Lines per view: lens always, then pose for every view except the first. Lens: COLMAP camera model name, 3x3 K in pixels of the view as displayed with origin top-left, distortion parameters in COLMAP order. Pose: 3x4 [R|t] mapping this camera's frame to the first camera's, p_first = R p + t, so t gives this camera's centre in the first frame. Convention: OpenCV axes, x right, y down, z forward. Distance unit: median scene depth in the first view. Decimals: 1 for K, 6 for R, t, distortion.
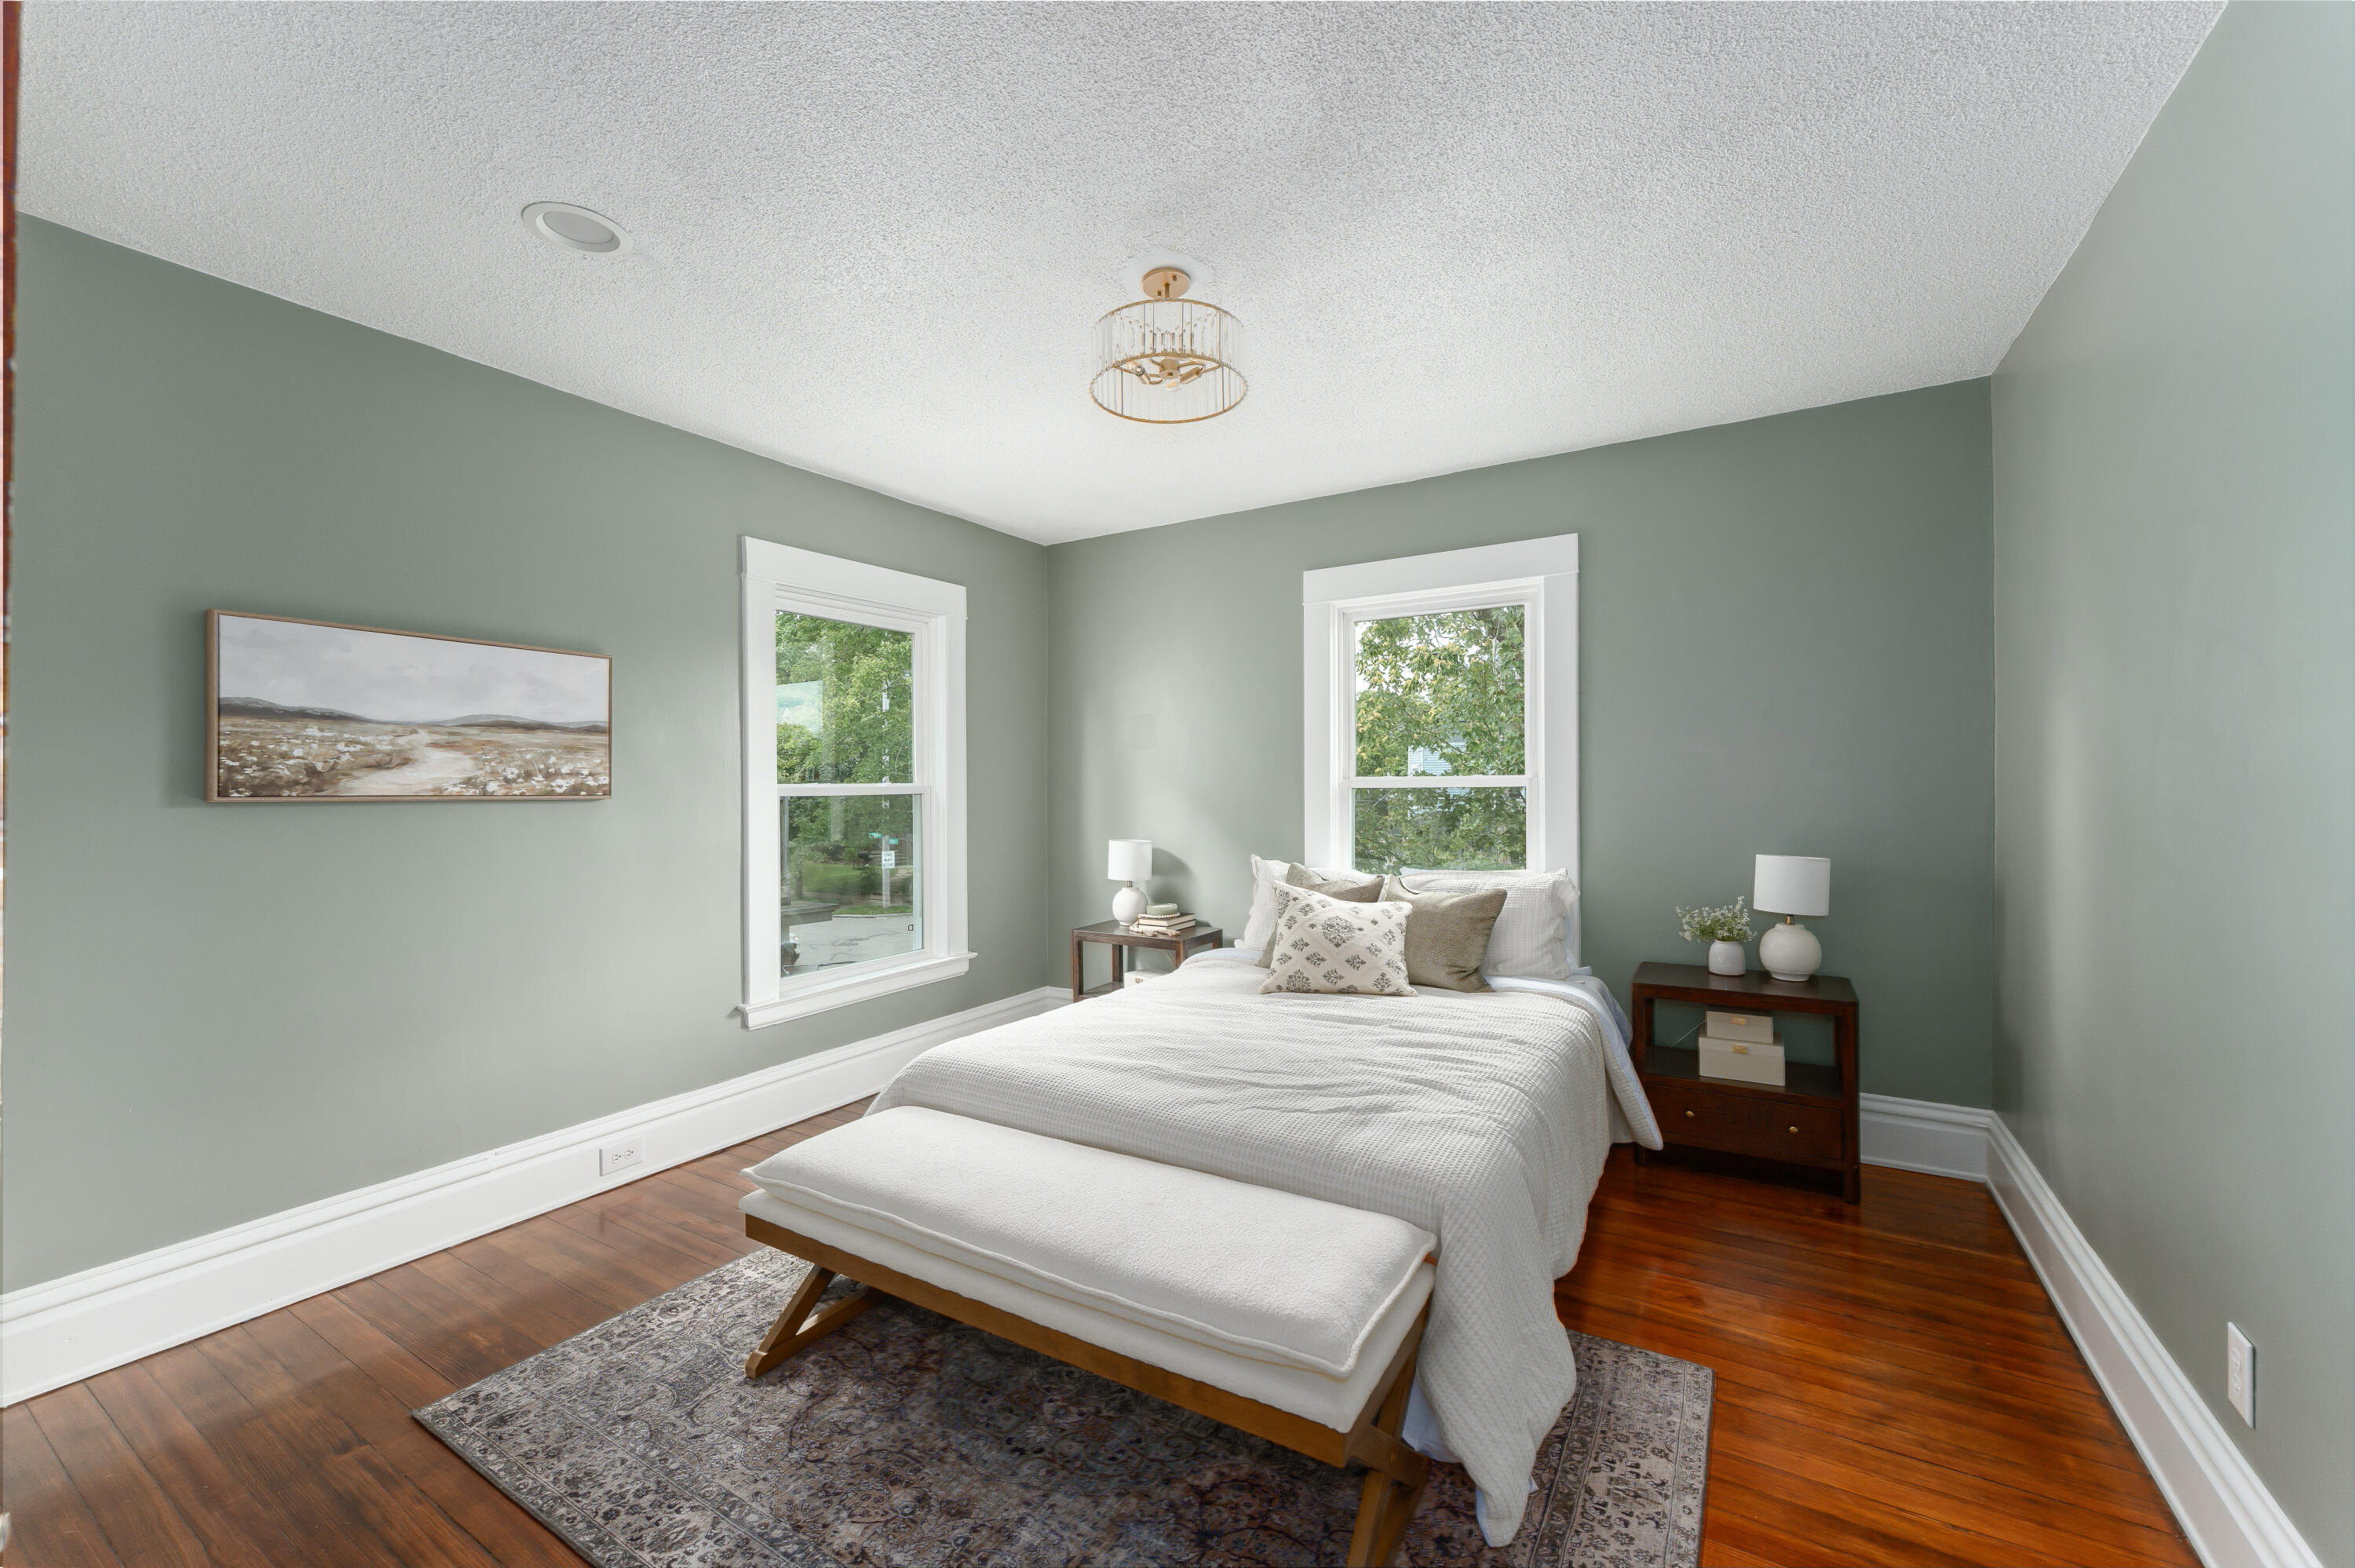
lens RADIAL K [[930.1, 0, 1184.4], [0, 930.1, 786.1], [0, 0, 1]] dist [0.000302, -0.000081]
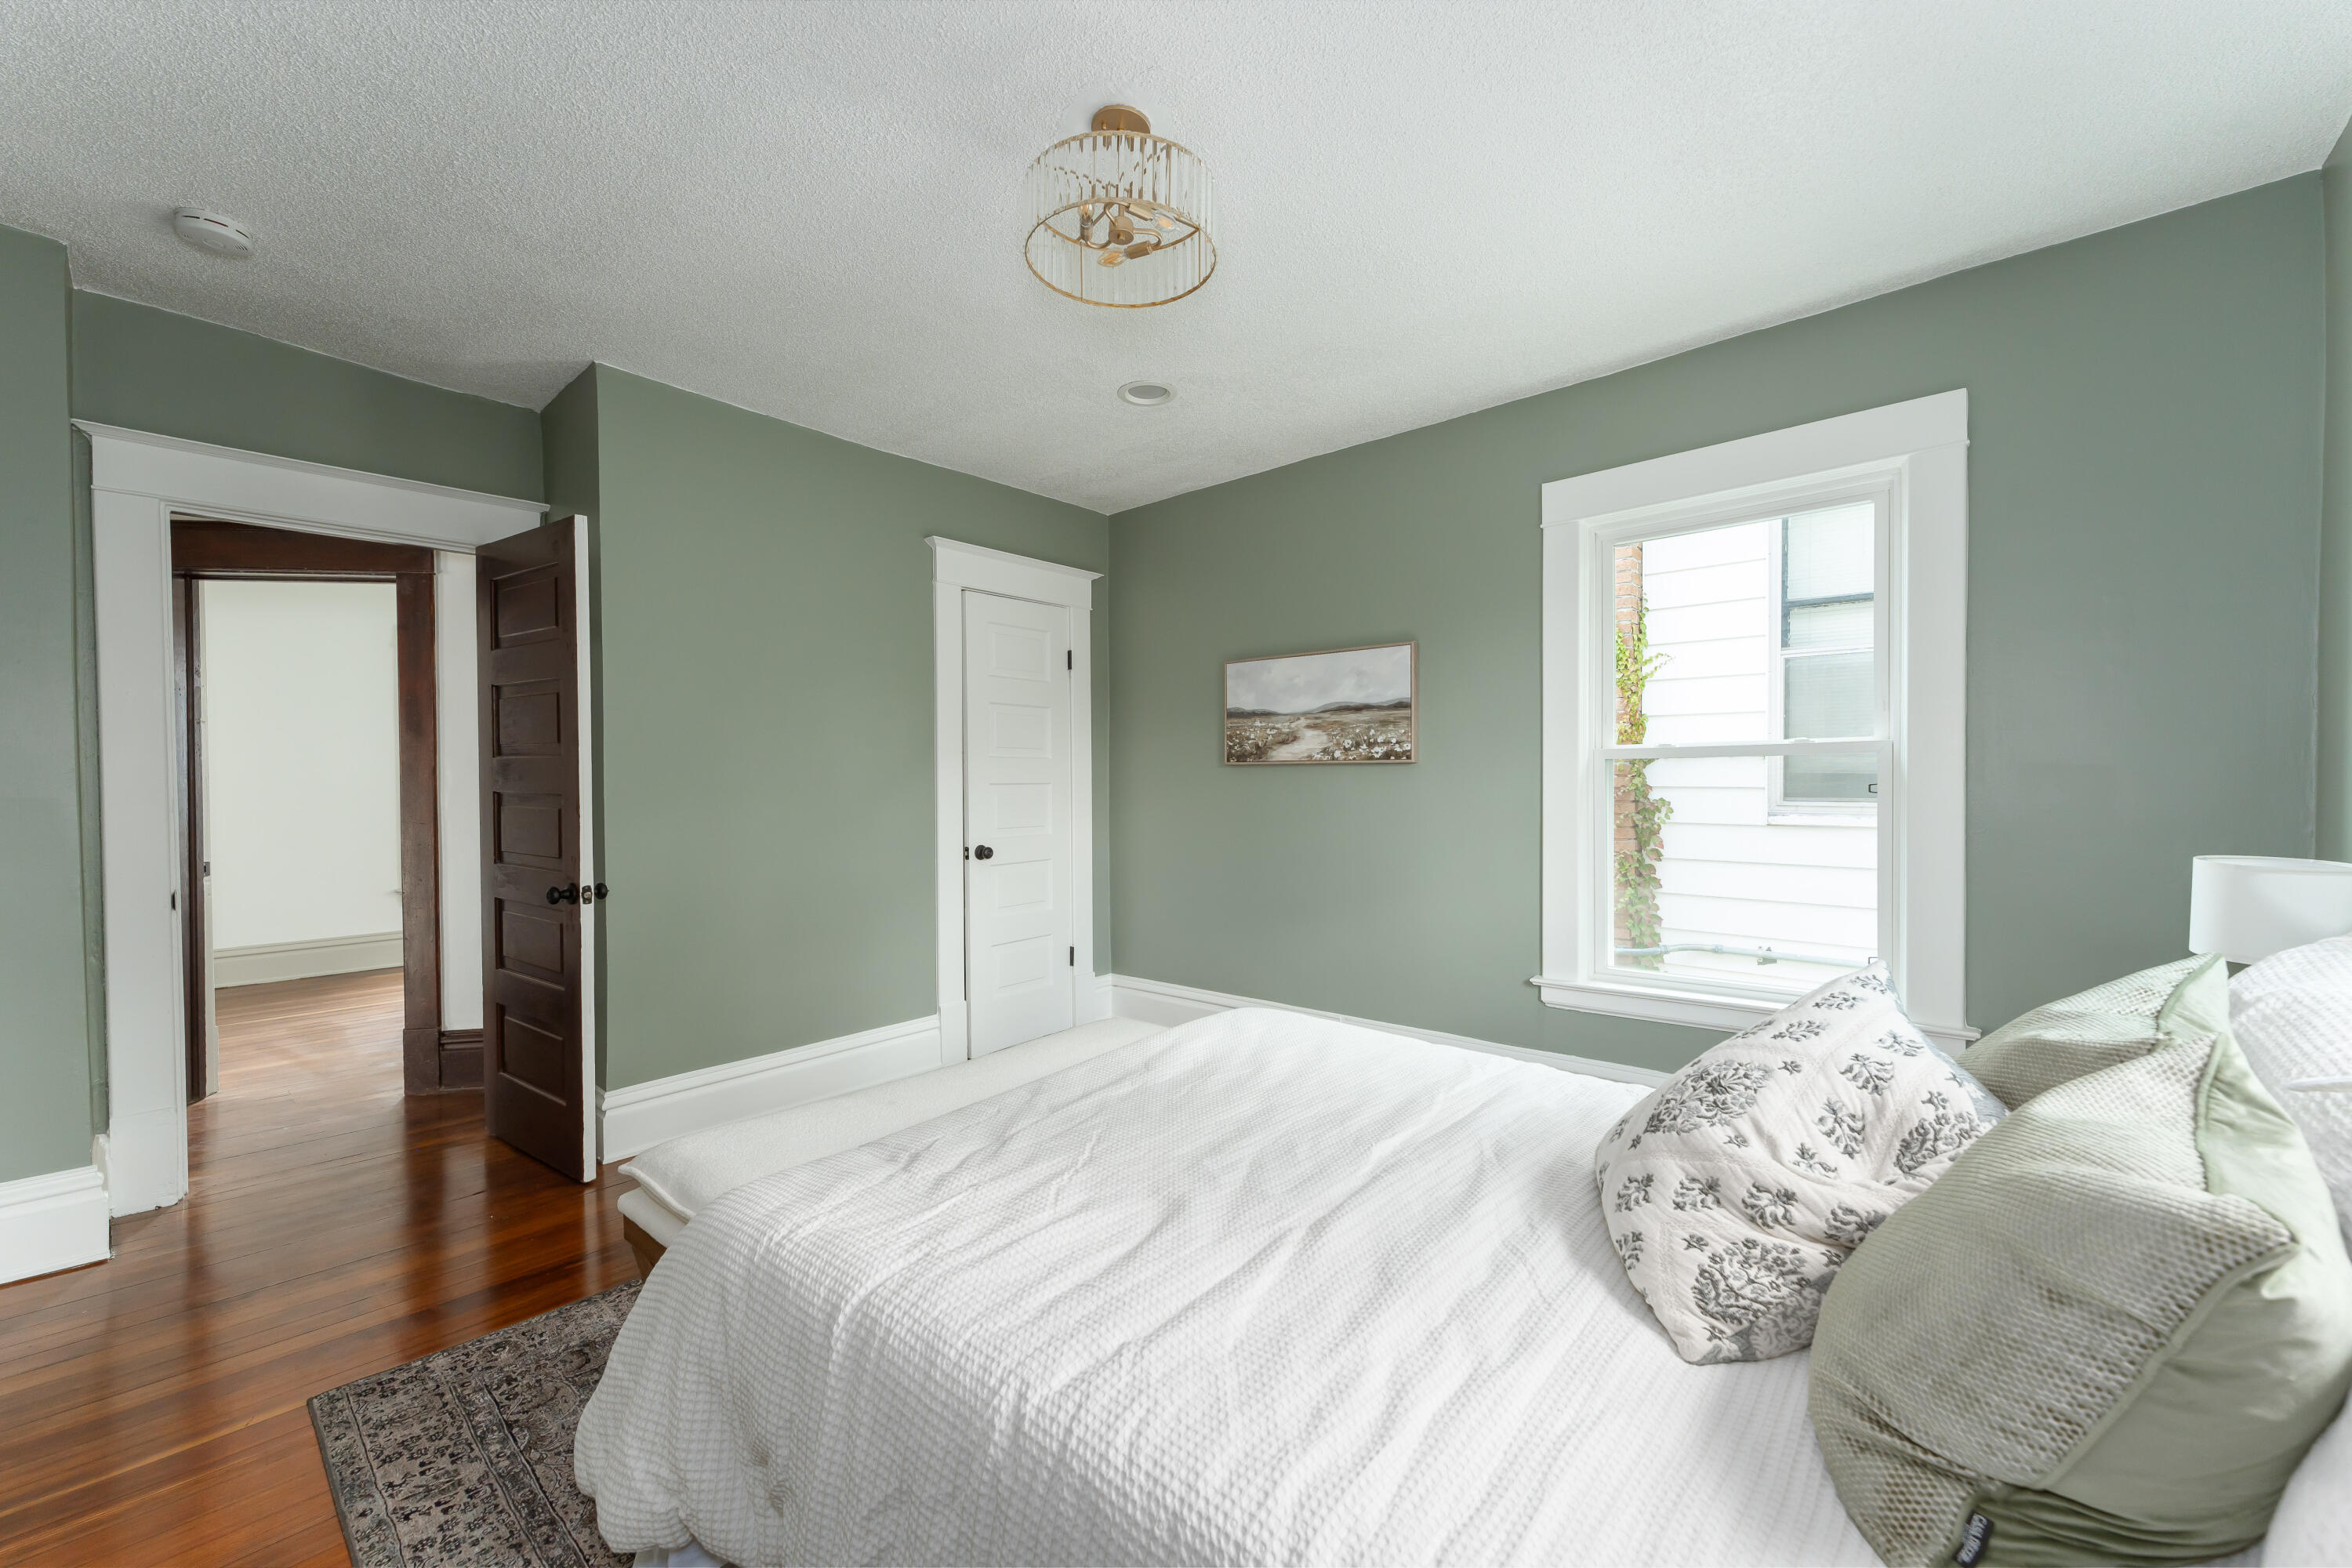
lens RADIAL K [[929.0, 0, 1182.3], [0, 929.0, 787.1], [0, 0, 1]] dist [0.000302, -0.000081]
pose [[-0.174069, 0.017359, -0.984581, 0.666236], [0.011199, 0.999815, 0.015647, 0.025915], [0.984670, -0.008303, -0.174231, 1.012252]]
